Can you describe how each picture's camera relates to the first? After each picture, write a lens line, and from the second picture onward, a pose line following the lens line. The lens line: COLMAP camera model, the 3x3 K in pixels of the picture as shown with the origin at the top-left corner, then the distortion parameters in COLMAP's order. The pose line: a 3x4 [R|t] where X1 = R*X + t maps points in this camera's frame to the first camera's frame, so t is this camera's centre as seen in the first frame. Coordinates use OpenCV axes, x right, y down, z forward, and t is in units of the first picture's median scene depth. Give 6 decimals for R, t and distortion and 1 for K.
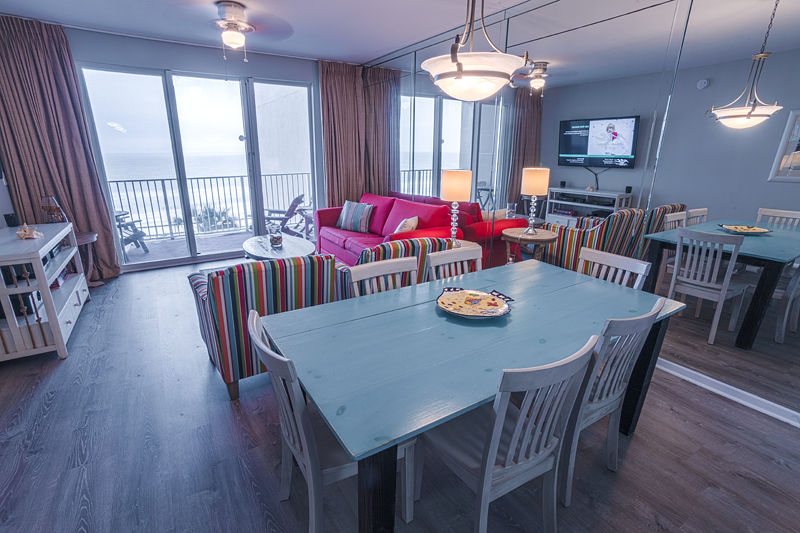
lens RADIAL K [[378.6, 0, 395.8], [0, 378.6, 265.6], [0, 0, 1]] dist [-0.011920, 0.013246]
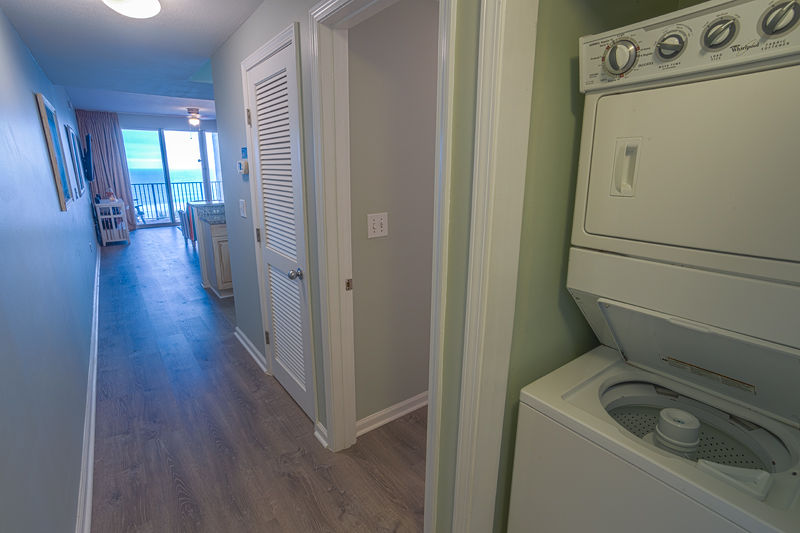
lens RADIAL K [[378.6, 0, 386.9], [0, 378.6, 265.4], [0, 0, 1]] dist [-0.011920, 0.013246]
pose [[0.998136, -0.016087, 0.058875, 0.465828], [0.018120, 0.999252, -0.034160, 0.307053], [-0.058281, 0.035163, 0.997681, -1.050140]]
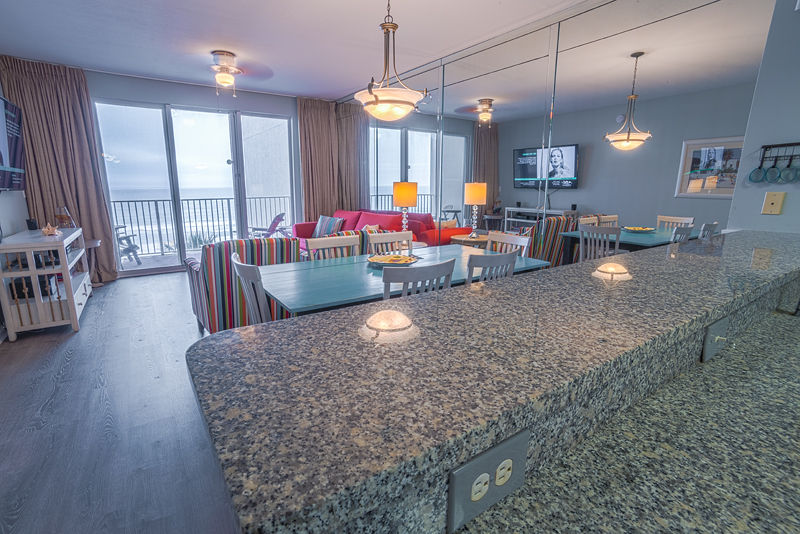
lens RADIAL K [[378.6, 0, 392.6], [0, 378.6, 265.6], [0, 0, 1]] dist [-0.011920, 0.013246]
pose [[0.999558, -0.009152, 0.028299, 0.059022], [0.011488, 0.996437, -0.083548, 0.087075], [-0.027434, 0.083837, 0.996102, -0.146079]]
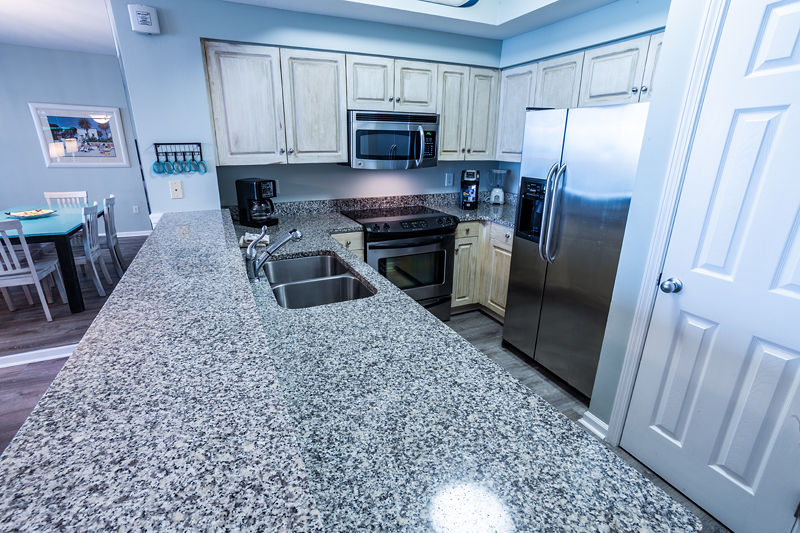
lens RADIAL K [[378.6, 0, 393.2], [0, 378.6, 268.6], [0, 0, 1]] dist [-0.011920, 0.013246]
pose [[0.150447, -0.318410, 0.935938, 0.011486], [0.283260, 0.920905, 0.267763, 0.034732], [-0.947169, 0.224830, 0.228740, -0.126627]]
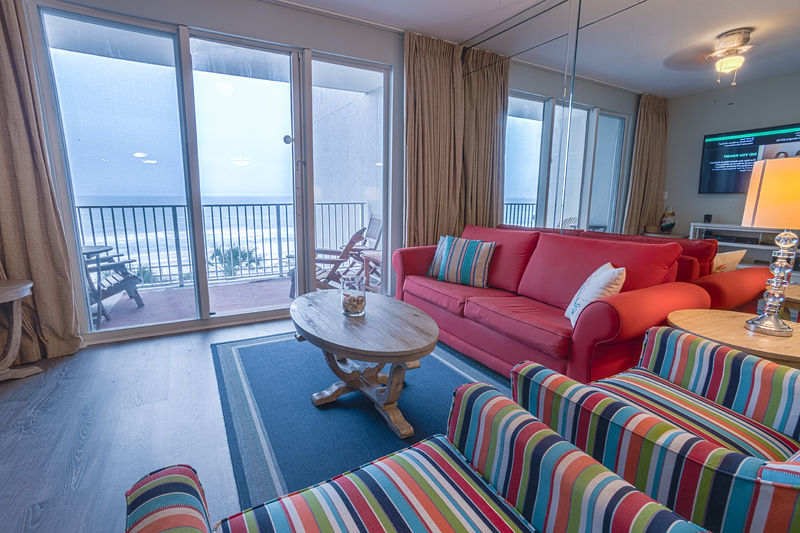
lens RADIAL K [[378.6, 0, 406.0], [0, 378.6, 267.8], [0, 0, 1]] dist [-0.011920, 0.013246]
pose [[0.998340, 0.013357, -0.056031, -0.175663], [-0.019375, 0.993931, -0.108286, -0.051272], [0.054244, 0.109191, 0.992540, 0.412141]]
